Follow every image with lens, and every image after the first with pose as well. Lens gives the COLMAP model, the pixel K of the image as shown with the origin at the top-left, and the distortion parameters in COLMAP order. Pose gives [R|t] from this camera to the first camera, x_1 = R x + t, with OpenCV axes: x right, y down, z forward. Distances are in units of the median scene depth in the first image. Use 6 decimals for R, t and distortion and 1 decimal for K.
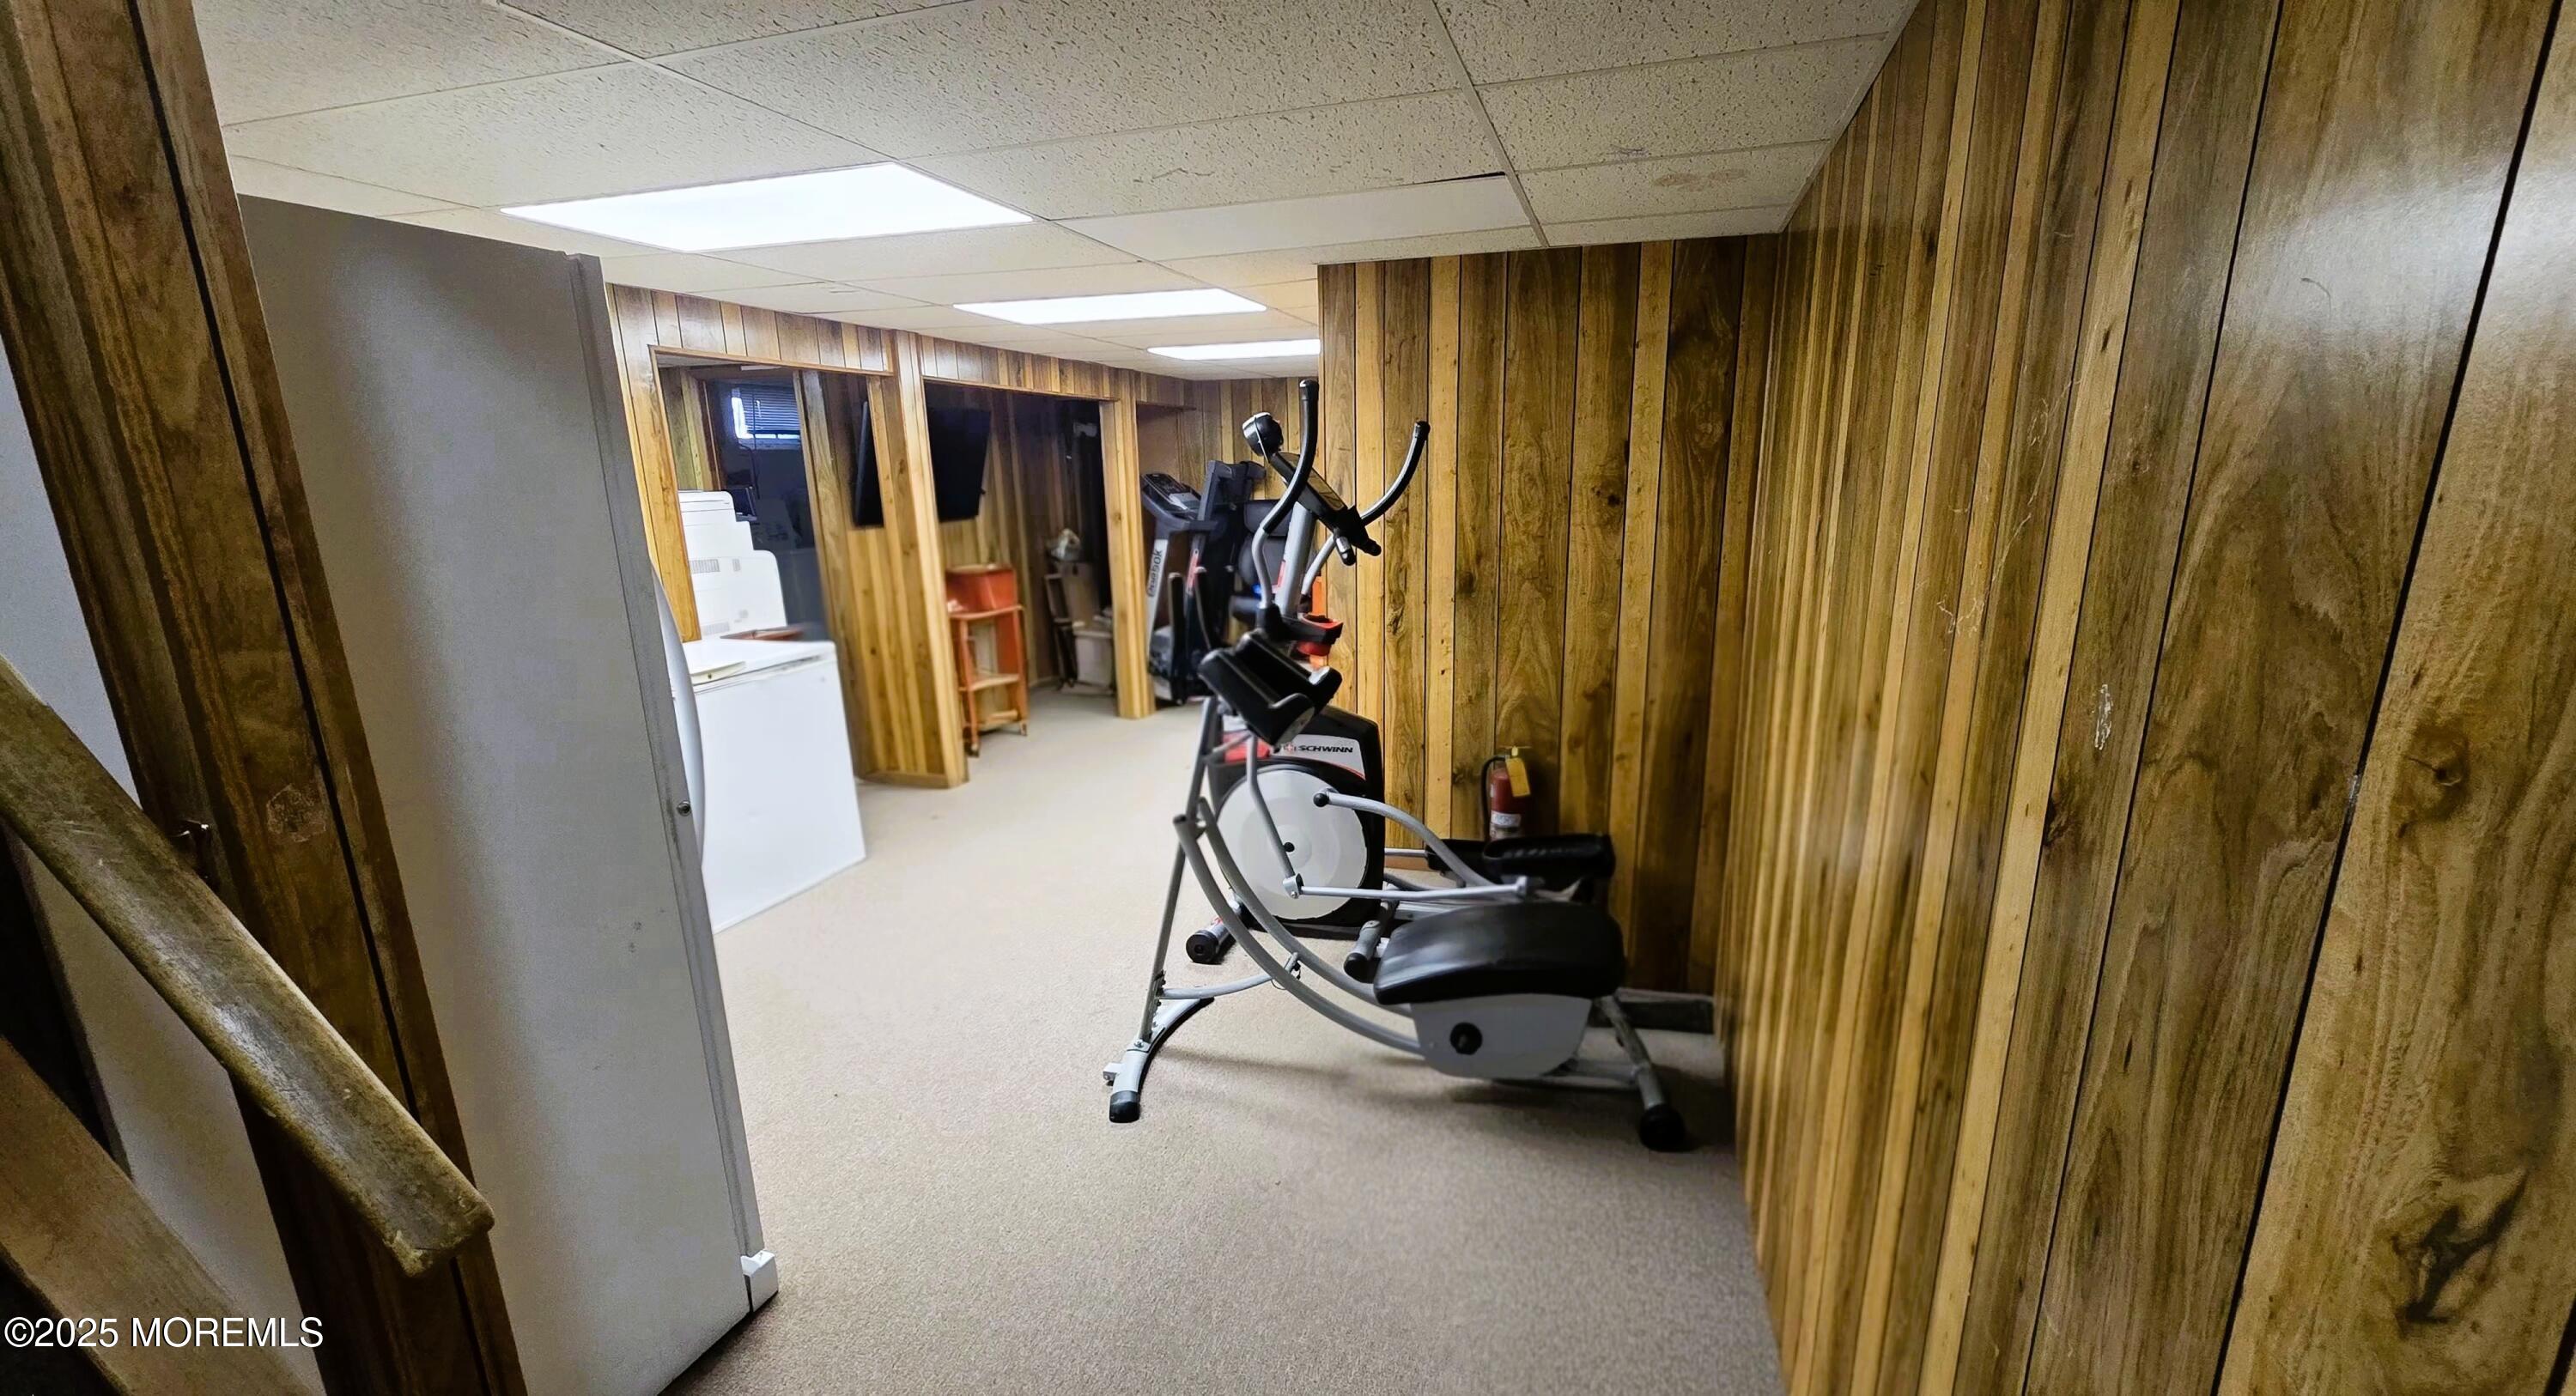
lens RADIAL K [[1044.0, 0, 1301.4], [0, 1044.0, 747.5], [0, 0, 1]] dist [-0.000125, 0.000413]
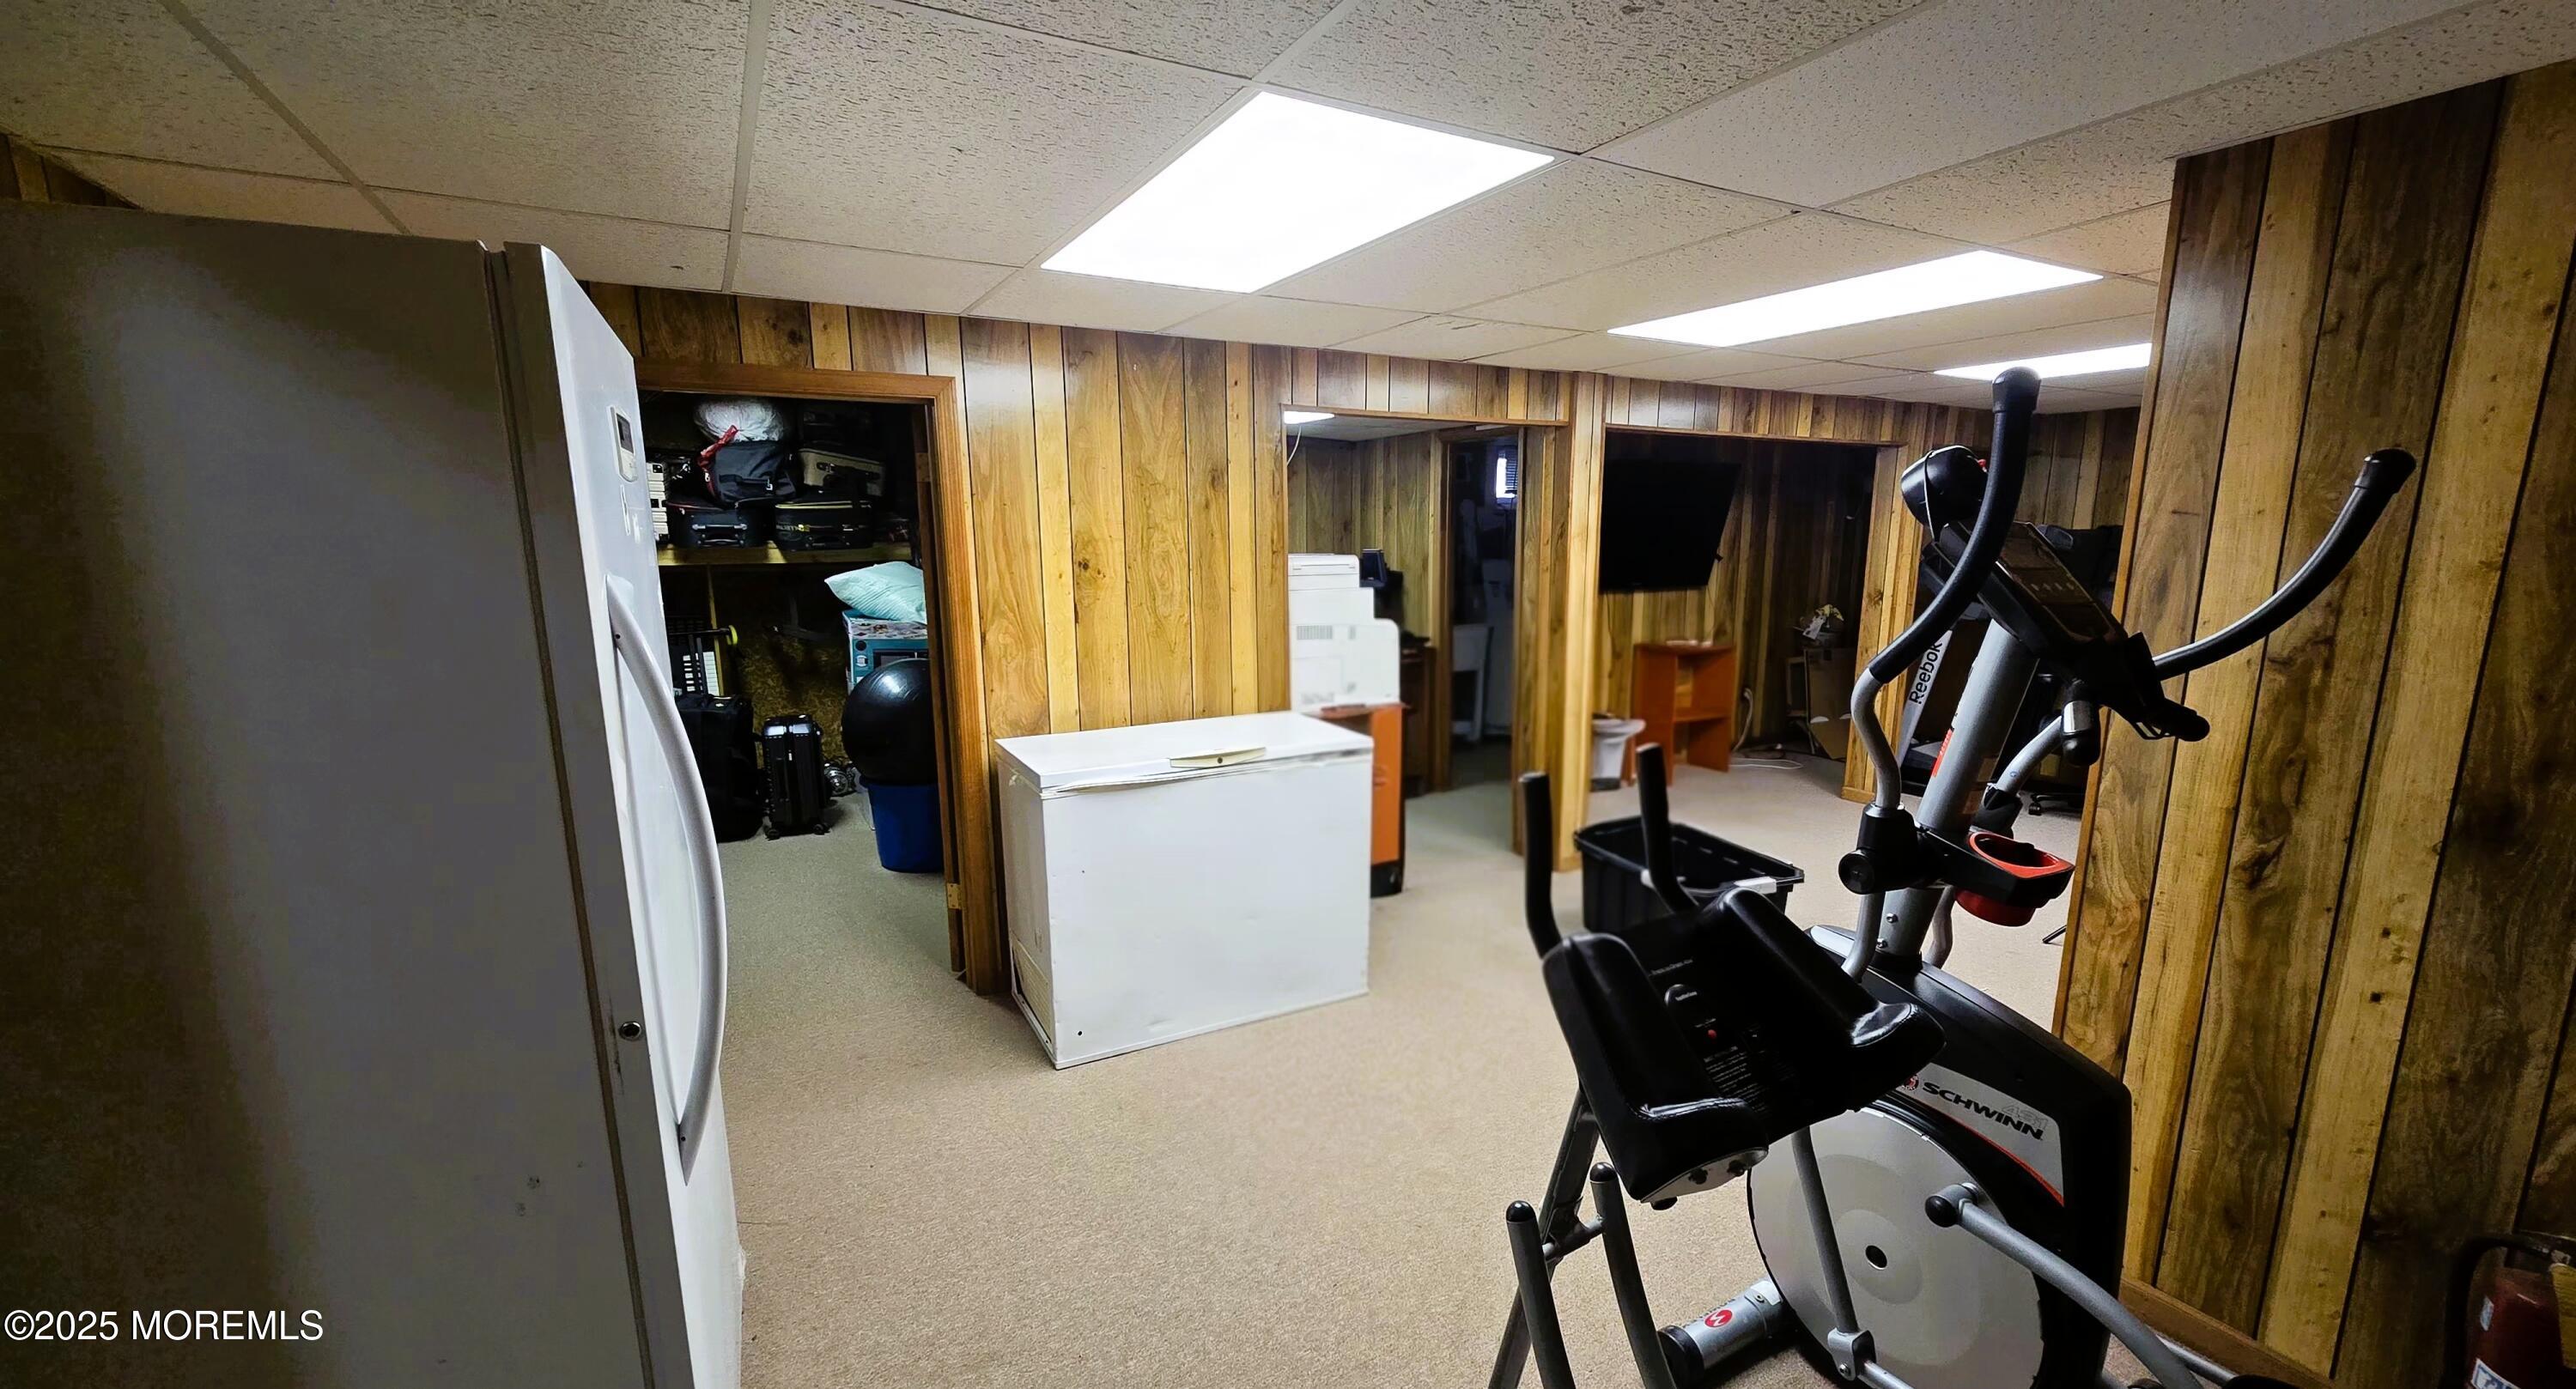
lens RADIAL K [[1044.0, 0, 1301.4], [0, 1044.0, 744.0], [0, 0, 1]] dist [-0.000125, 0.000413]
pose [[0.733096, 0.147365, -0.663969, 0.068407], [-0.183473, 0.982901, 0.015576, -0.089035], [0.654911, 0.110402, 0.747598, 0.300275]]
